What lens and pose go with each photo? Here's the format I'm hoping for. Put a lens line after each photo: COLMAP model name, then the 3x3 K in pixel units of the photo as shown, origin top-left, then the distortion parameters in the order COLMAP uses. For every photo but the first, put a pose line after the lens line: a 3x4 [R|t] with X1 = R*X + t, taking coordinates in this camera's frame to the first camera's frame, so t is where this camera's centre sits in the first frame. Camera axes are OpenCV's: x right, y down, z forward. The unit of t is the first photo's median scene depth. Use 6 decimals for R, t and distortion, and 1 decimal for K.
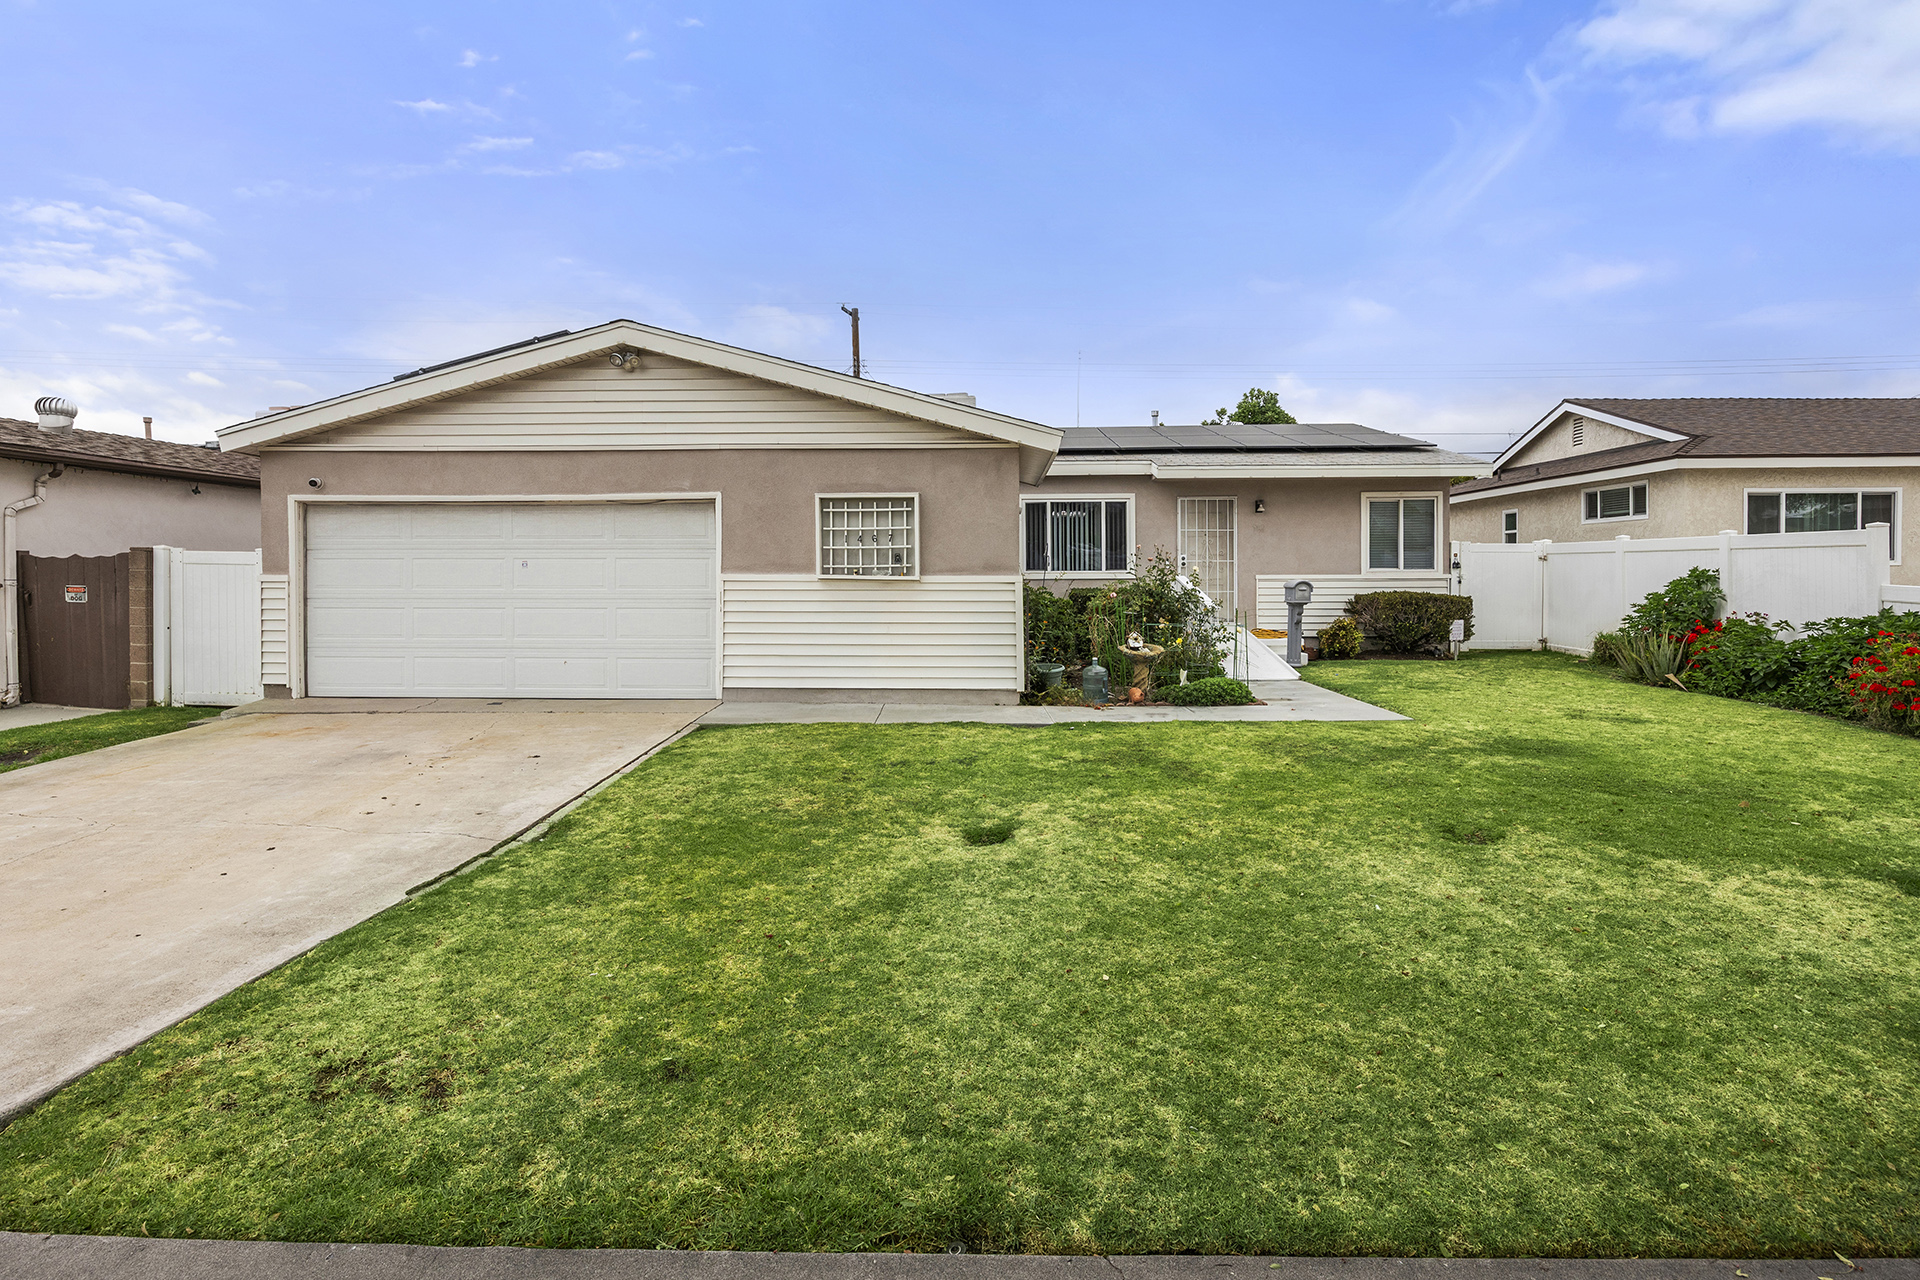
lens RADIAL K [[915.8, 0, 960.4], [0, 915.8, 584.7], [0, 0, 1]] dist [-0.002951, -0.000388]
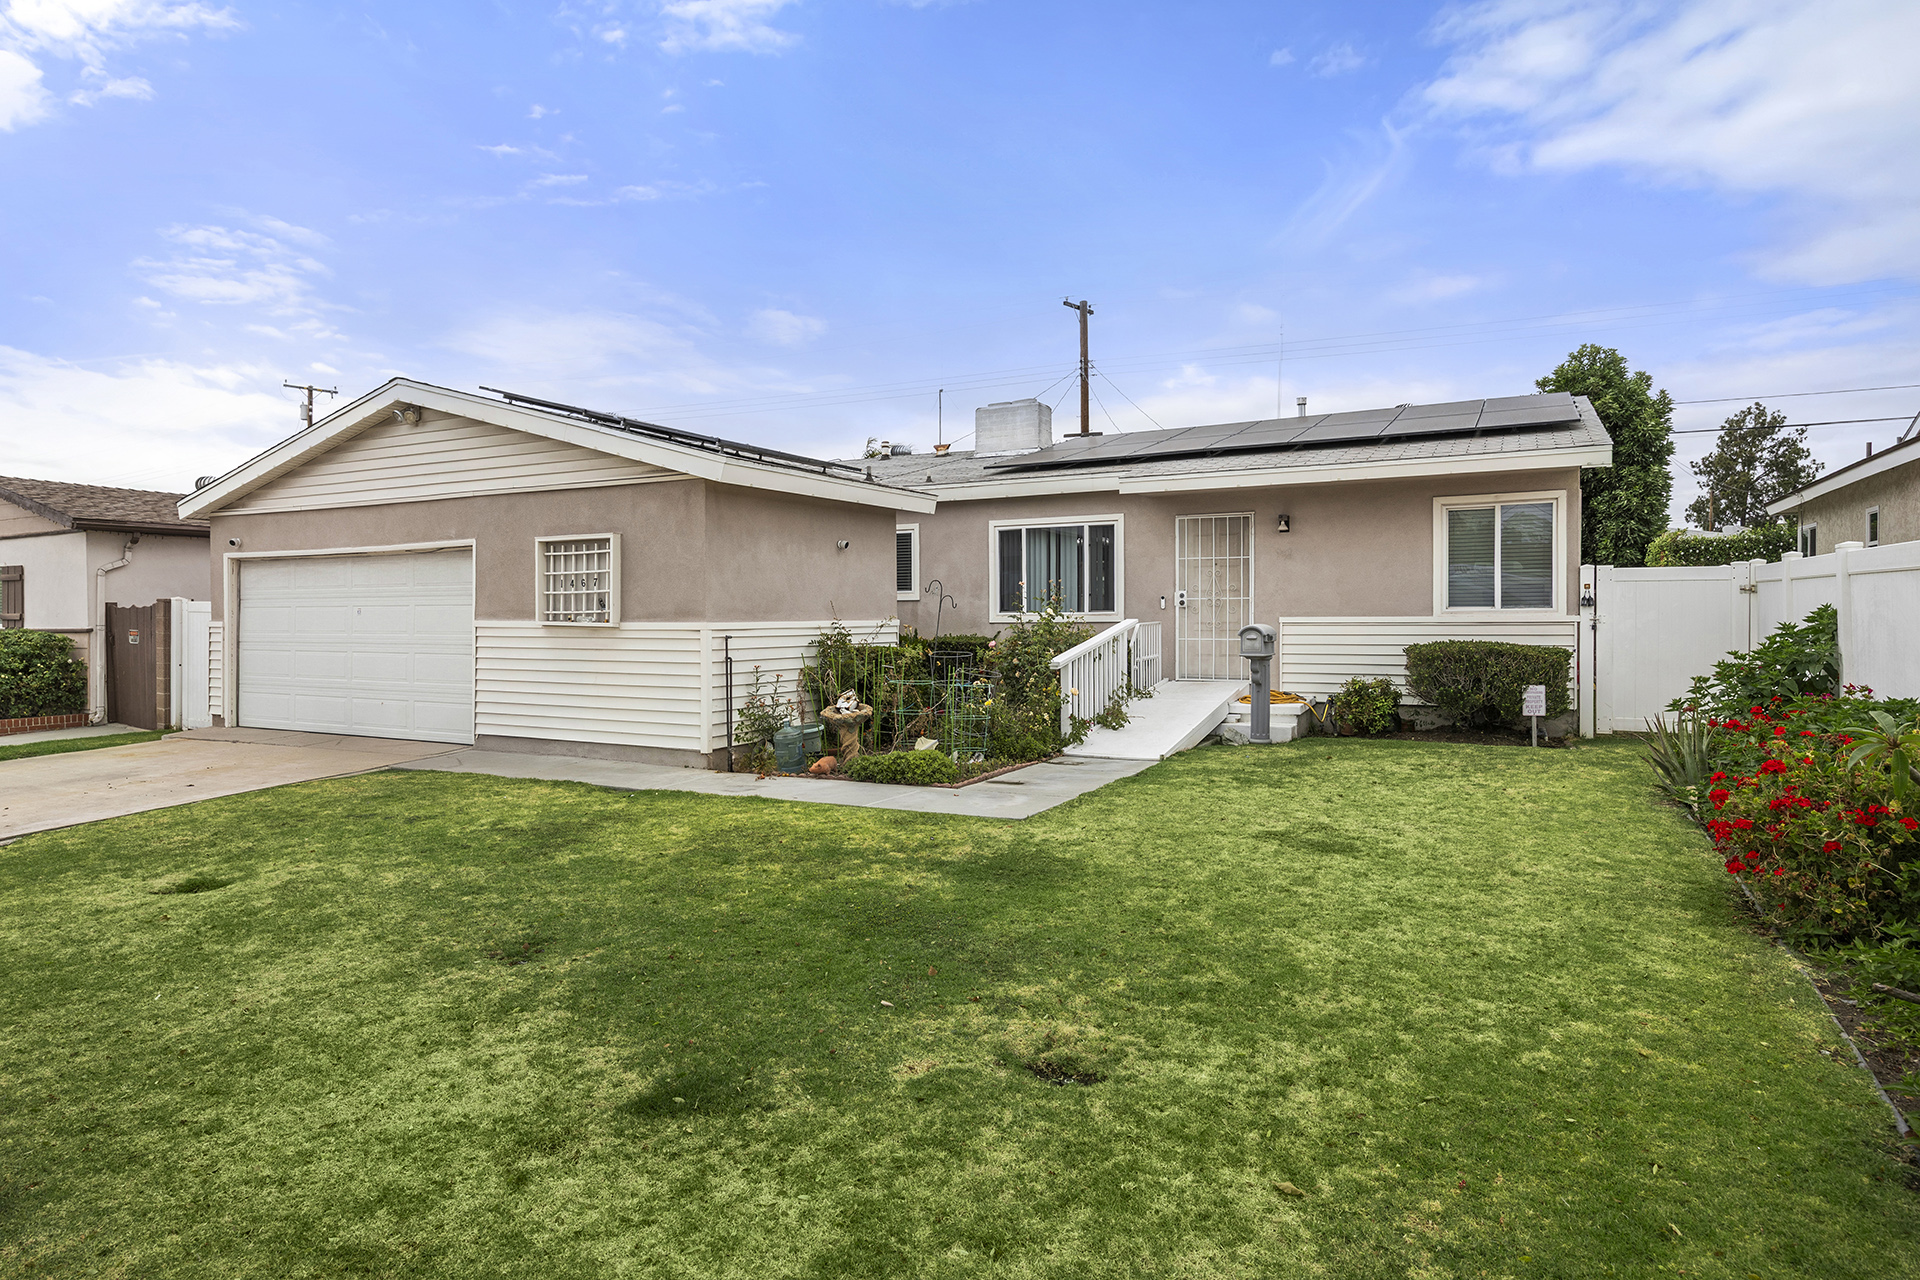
lens RADIAL K [[1076.7, 0, 960.5], [0, 1076.7, 612.7], [0, 0, 1]] dist [0.000785, 0.000364]
pose [[0.901184, -0.003705, -0.433421, 0.692390], [-0.000060, 0.999962, -0.008673, -0.009620], [0.433436, 0.007842, 0.901150, 0.160108]]
